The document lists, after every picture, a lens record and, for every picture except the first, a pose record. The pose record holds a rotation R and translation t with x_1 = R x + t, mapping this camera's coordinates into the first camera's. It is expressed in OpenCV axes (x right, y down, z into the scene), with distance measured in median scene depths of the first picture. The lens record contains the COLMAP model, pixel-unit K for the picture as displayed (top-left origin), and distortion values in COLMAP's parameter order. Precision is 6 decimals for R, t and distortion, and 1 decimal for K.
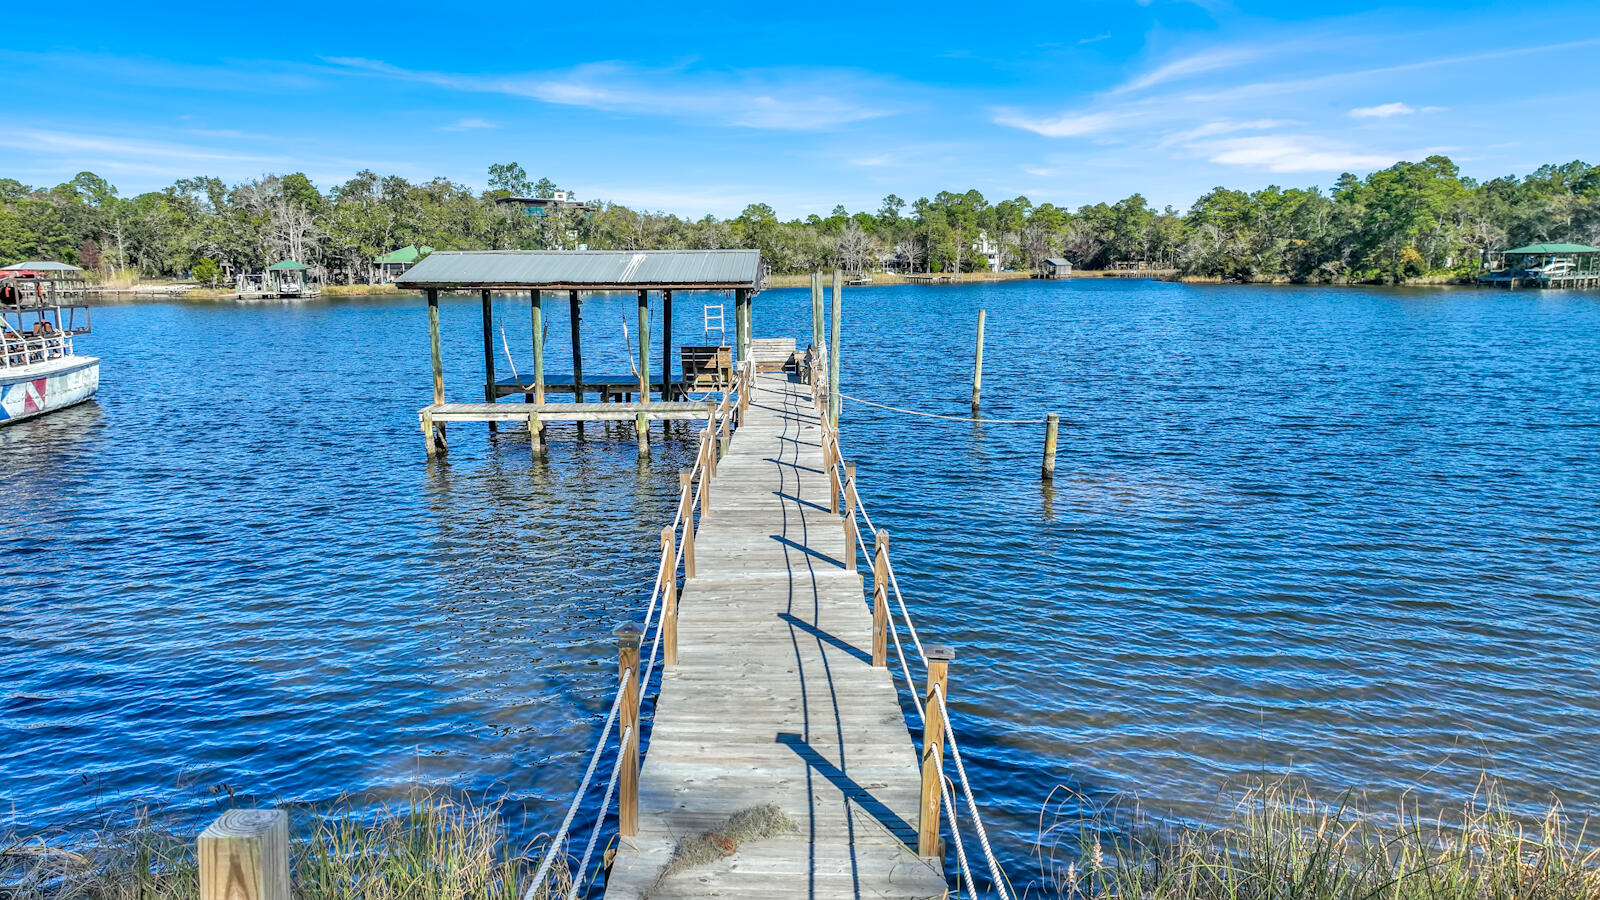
lens RADIAL K [[1131.6, 0, 800.0], [0, 1131.6, 450.0], [0, 0, 1]] dist [0.007769, 0.007560]
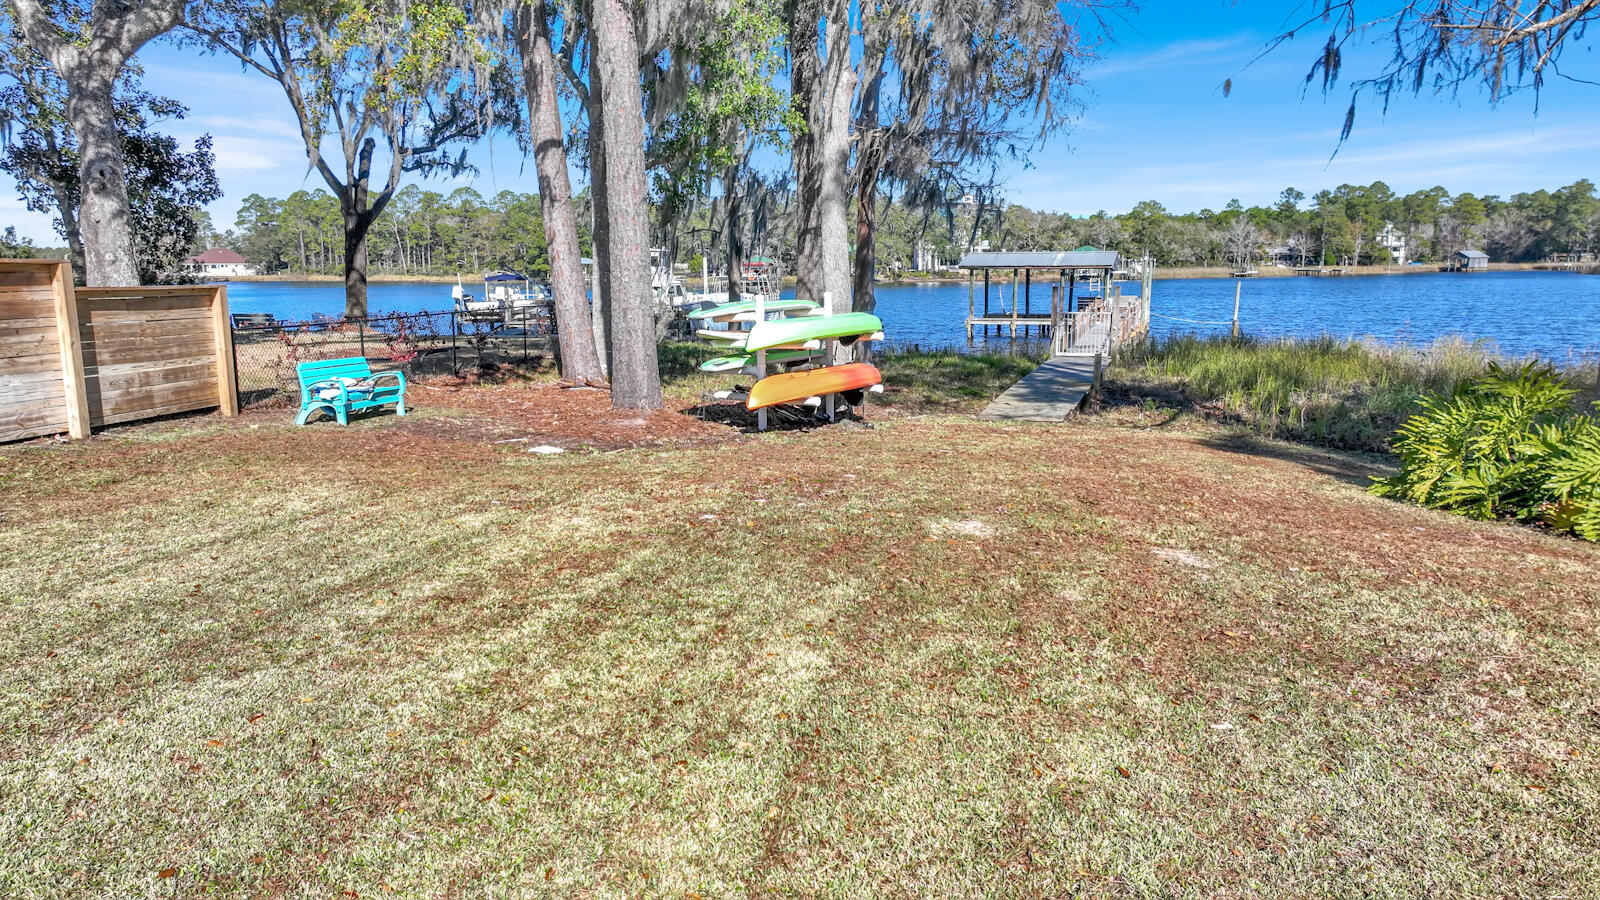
lens RADIAL K [[1131.6, 0, 800.0], [0, 1131.6, 450.0], [0, 0, 1]] dist [0.007769, 0.007560]
pose [[0.944686, 0.052936, -0.323675, 0.009117], [-0.051308, 0.998591, 0.013568, 0.016630], [0.323937, 0.003790, 0.946071, -0.100087]]
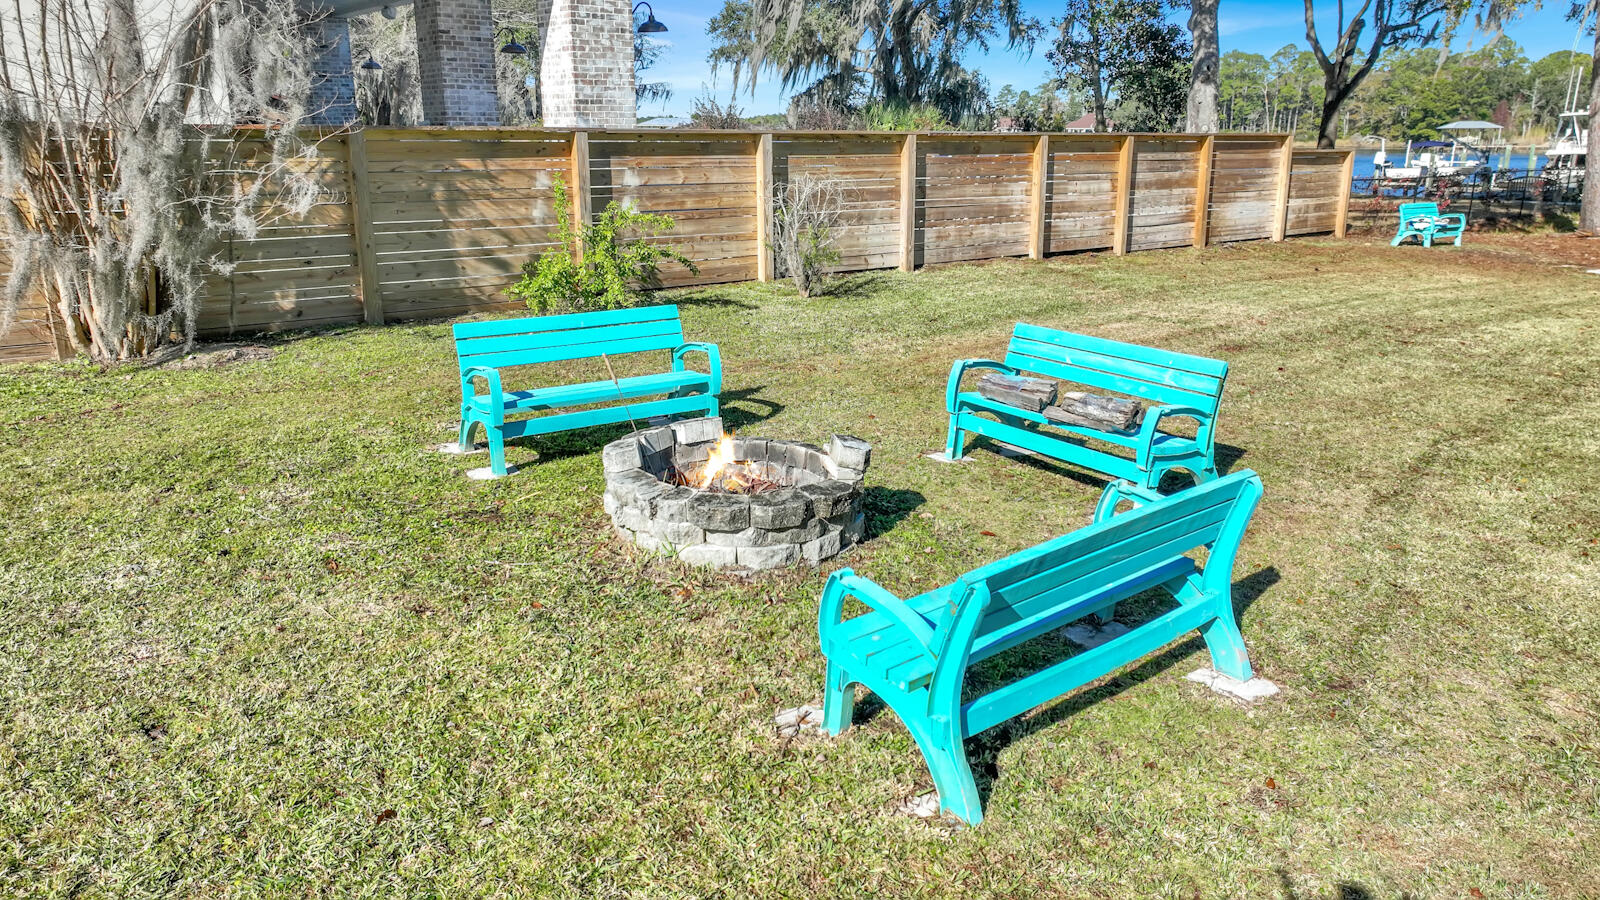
lens RADIAL K [[1131.6, 0, 800.0], [0, 1131.6, 450.0], [0, 0, 1]] dist [0.007769, 0.007560]
pose [[0.513712, 0.237836, -0.824339, 0.032619], [-0.139017, 0.971187, 0.193571, 0.030821], [0.846625, 0.015157, 0.531974, -0.198246]]
